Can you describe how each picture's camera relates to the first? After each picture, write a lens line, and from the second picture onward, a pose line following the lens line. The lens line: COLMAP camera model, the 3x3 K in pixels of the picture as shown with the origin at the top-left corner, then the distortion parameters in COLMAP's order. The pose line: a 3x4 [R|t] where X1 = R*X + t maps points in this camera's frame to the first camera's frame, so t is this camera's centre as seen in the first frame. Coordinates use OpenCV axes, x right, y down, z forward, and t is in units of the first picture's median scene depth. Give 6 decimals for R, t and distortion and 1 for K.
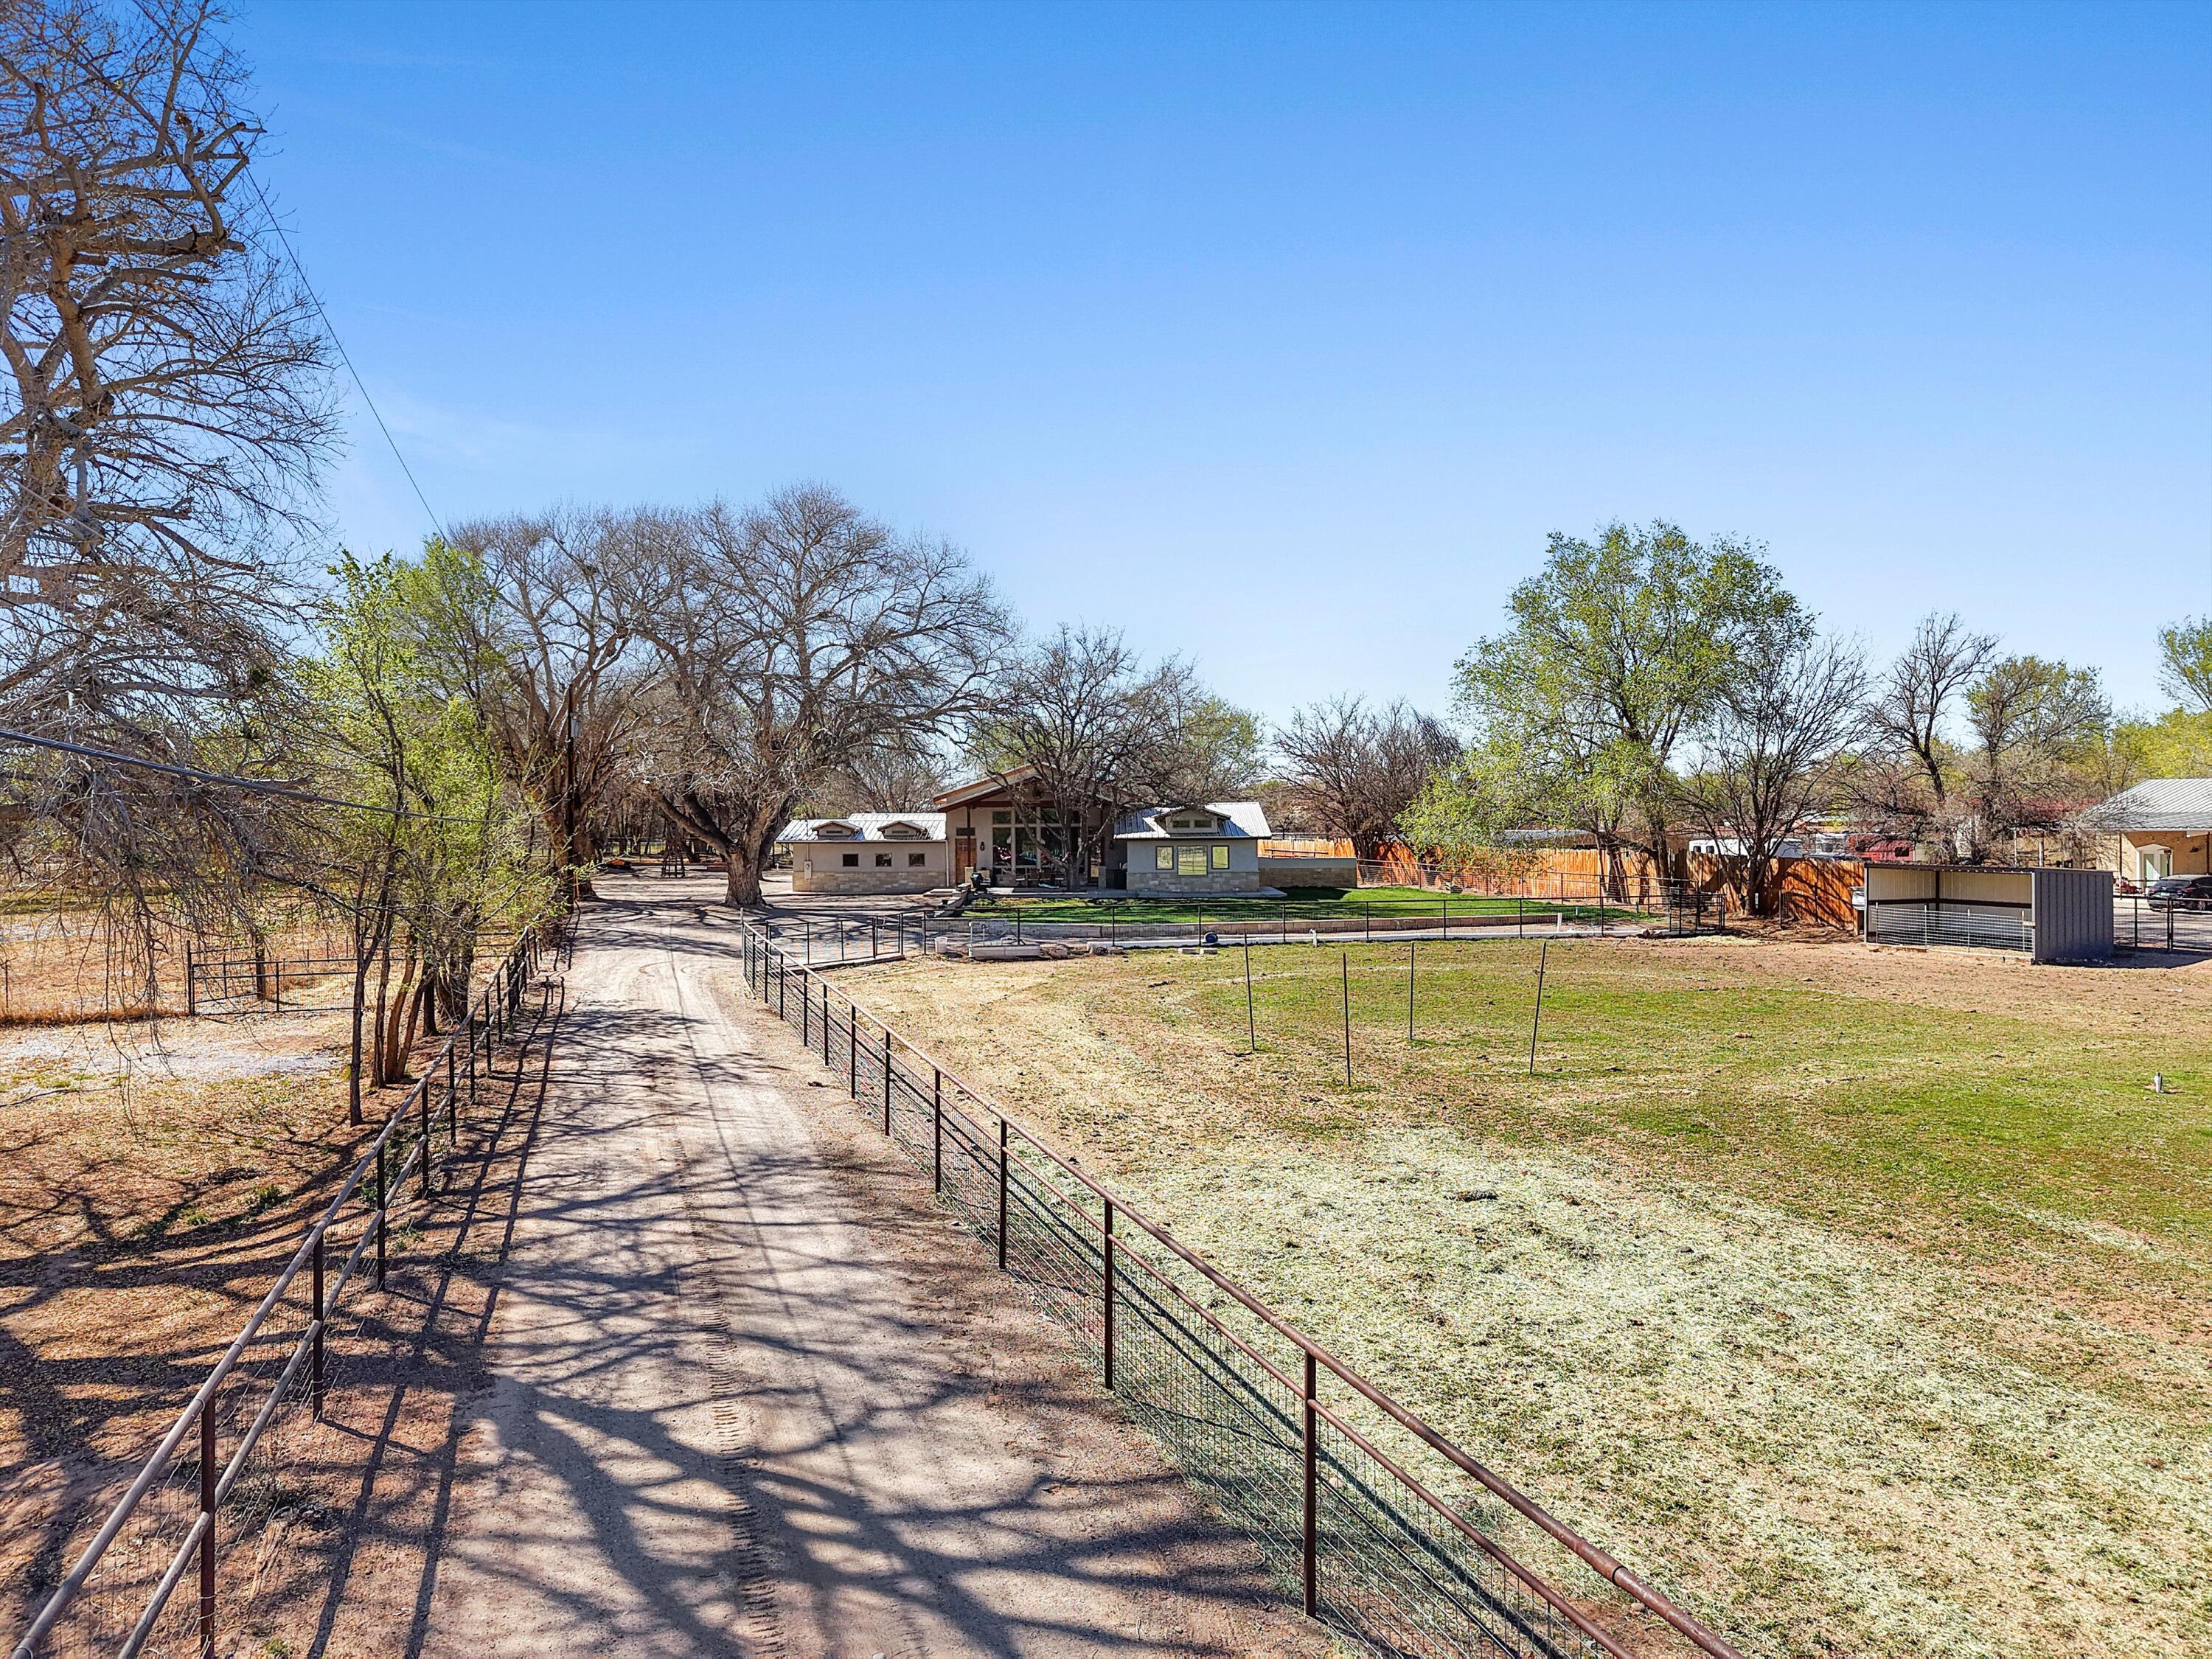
lens RADIAL K [[1472.5, 0, 1094.2], [0, 1472.5, 830.5], [0, 0, 1]] dist [0.020196, -0.004255]
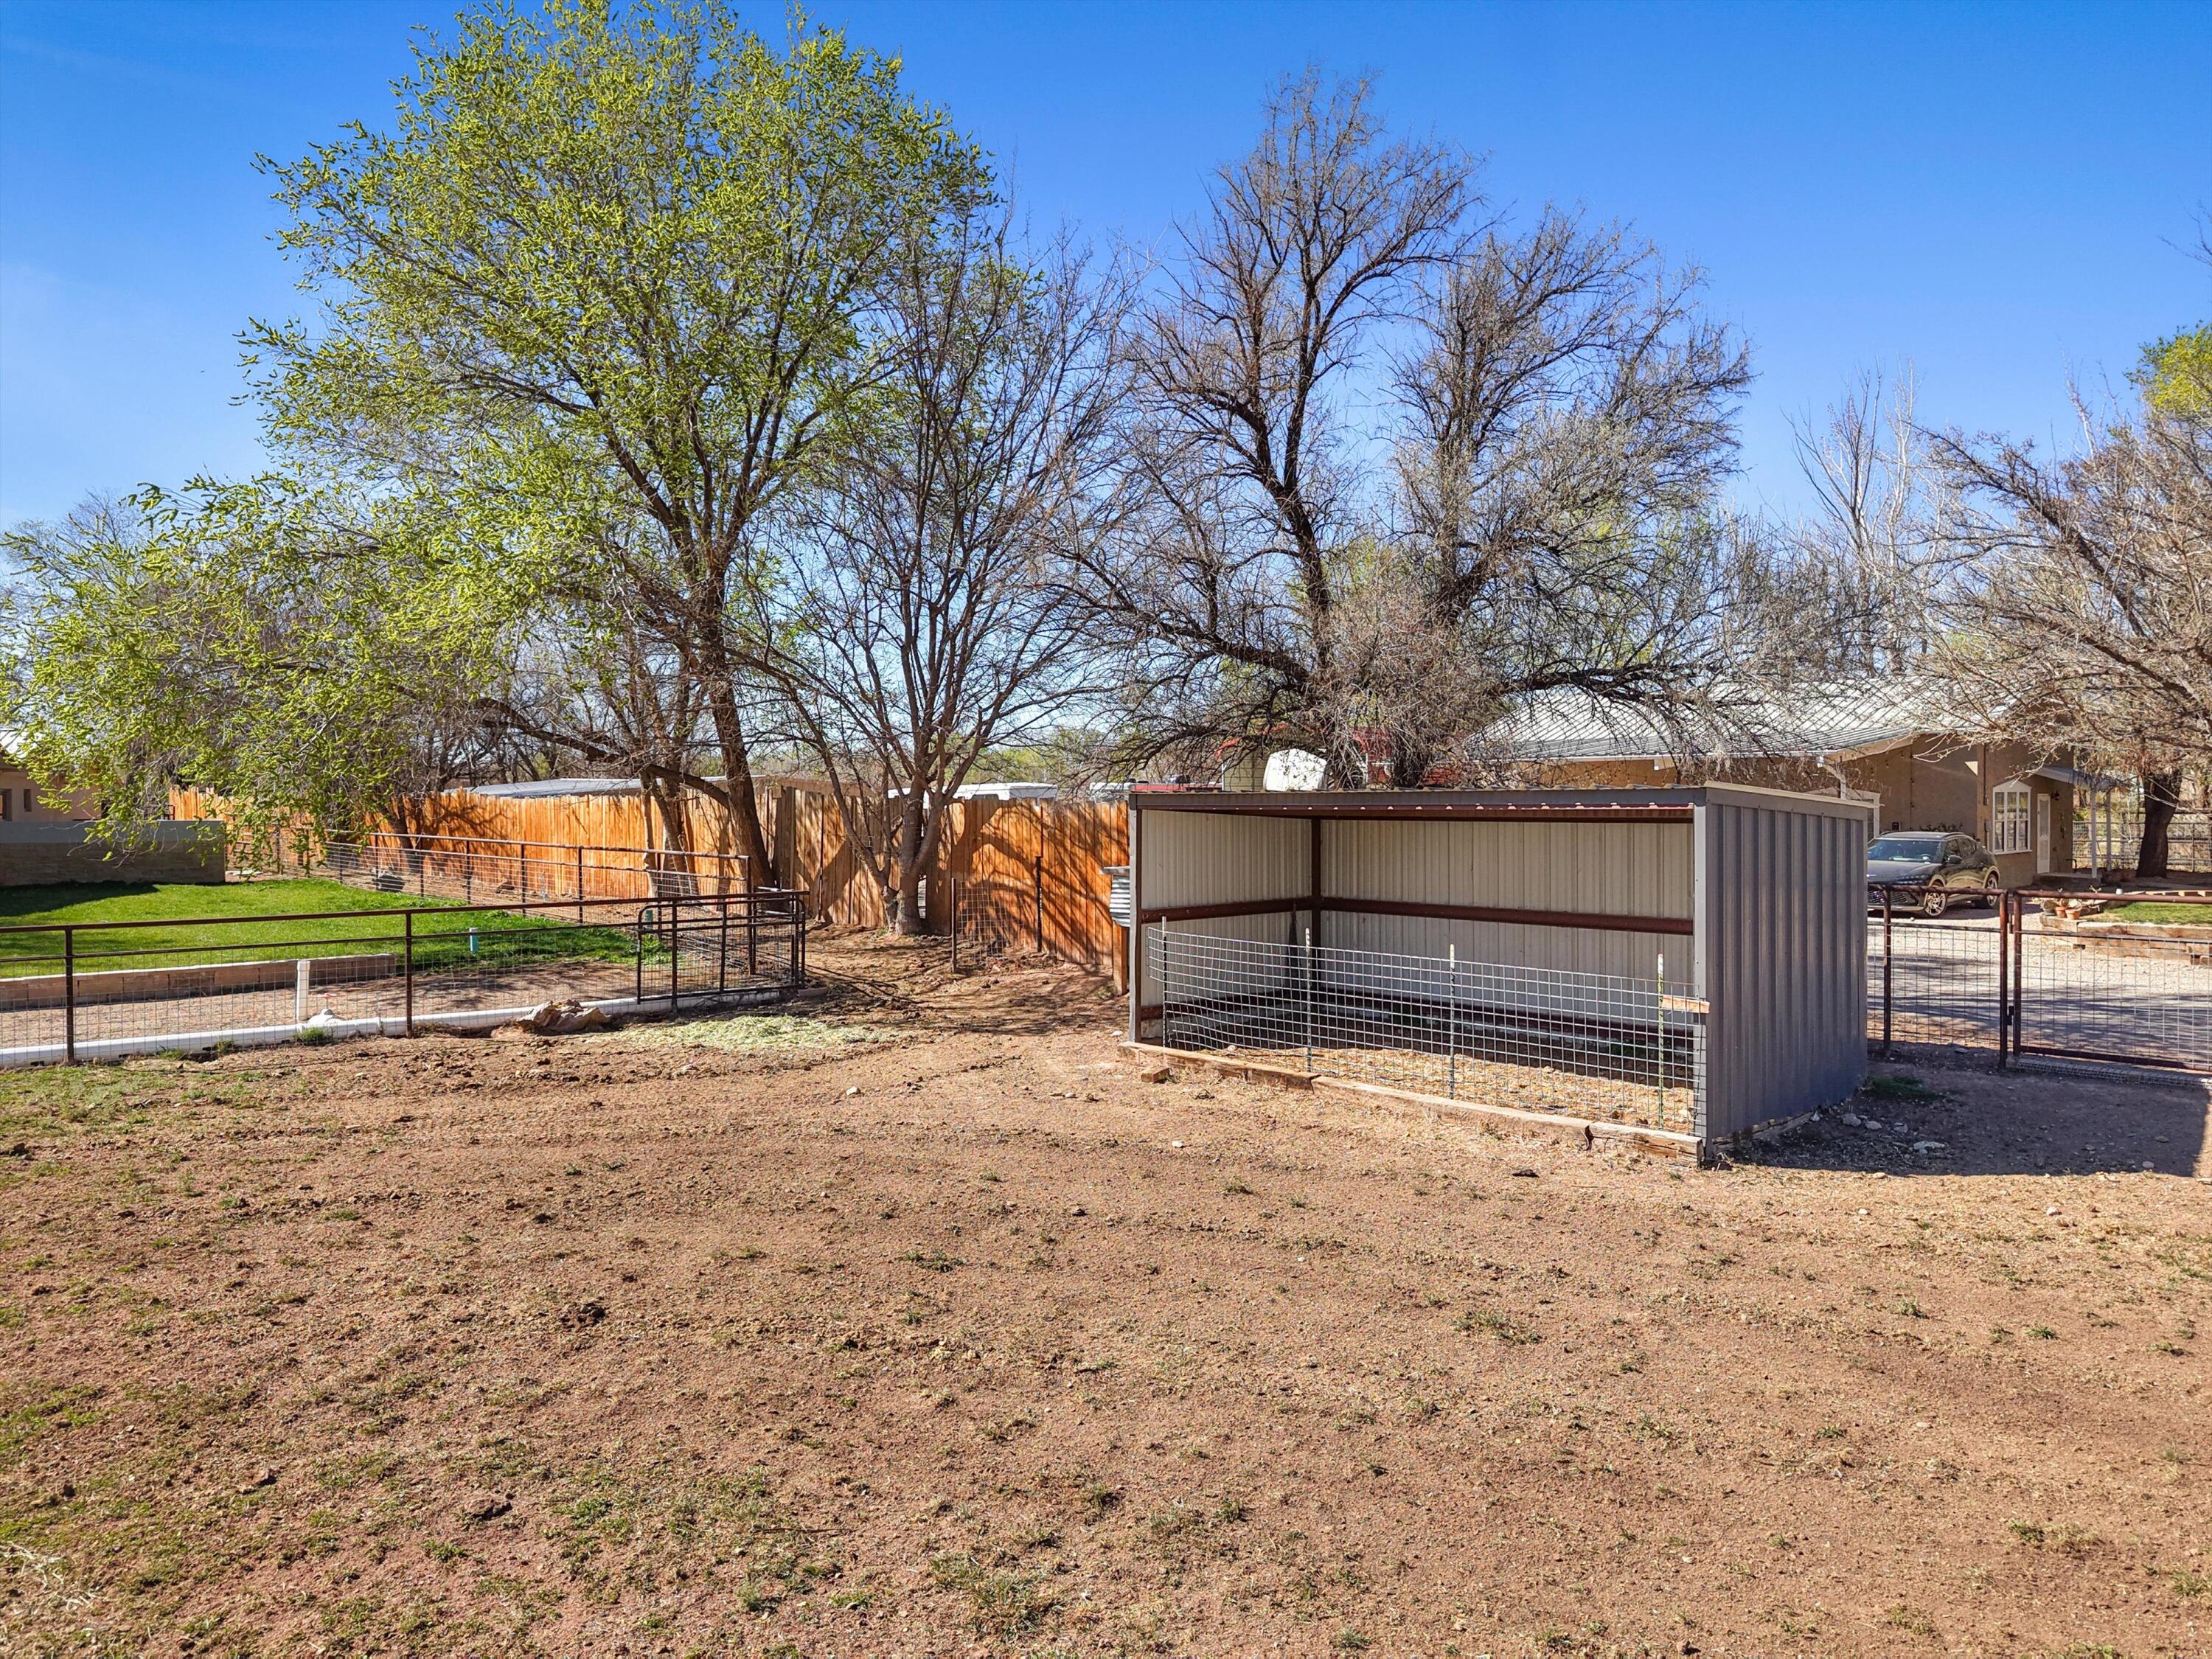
lens RADIAL K [[1472.5, 0, 1105.6], [0, 1472.5, 823.6], [0, 0, 1]] dist [0.020196, -0.004255]
pose [[0.905271, -0.001881, 0.424830, 0.337814], [-0.000969, 0.999978, 0.006491, 0.023598], [-0.424833, -0.006287, 0.905250, 0.634349]]
